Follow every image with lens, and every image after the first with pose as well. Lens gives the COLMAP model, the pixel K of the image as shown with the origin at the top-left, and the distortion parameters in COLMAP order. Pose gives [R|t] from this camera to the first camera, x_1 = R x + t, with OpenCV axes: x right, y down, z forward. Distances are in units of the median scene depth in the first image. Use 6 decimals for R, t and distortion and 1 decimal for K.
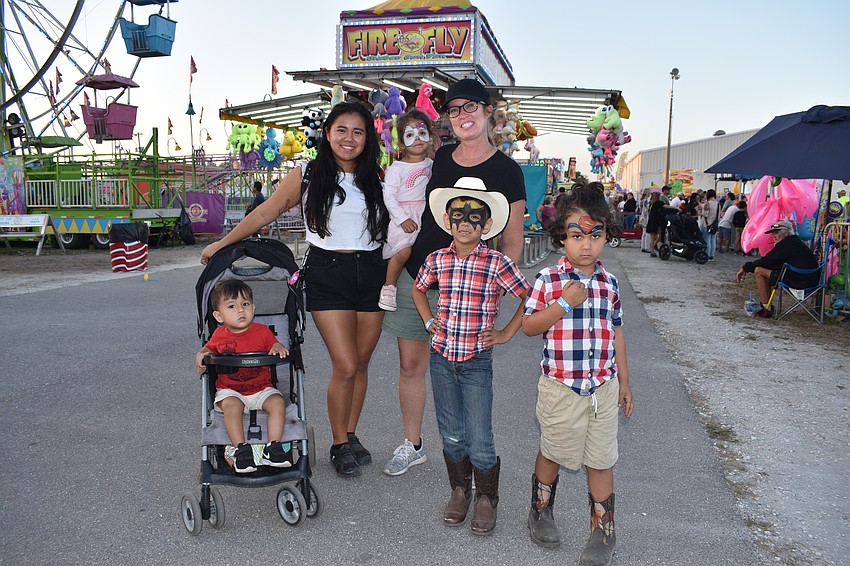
lens RADIAL K [[647.9, 0, 425.0], [0, 647.9, 283.0], [0, 0, 1]] dist [-0.154292, 0.103232]
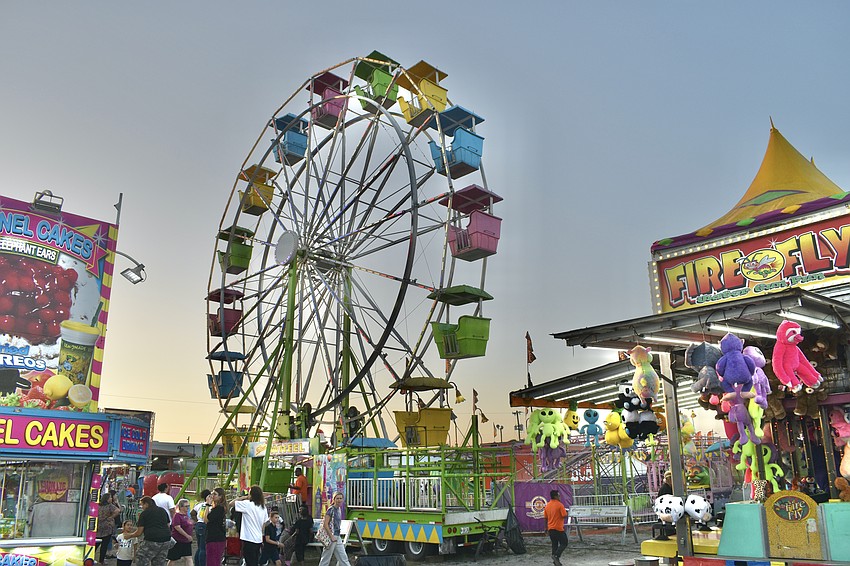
lens RADIAL K [[647.9, 0, 425.0], [0, 647.9, 283.0], [0, 0, 1]] dist [-0.154292, 0.103232]
pose [[0.836173, -0.180918, -0.517768, 0.017374], [-0.045506, 0.917890, -0.394218, -0.092043], [0.546575, 0.353196, 0.759281, 0.324160]]
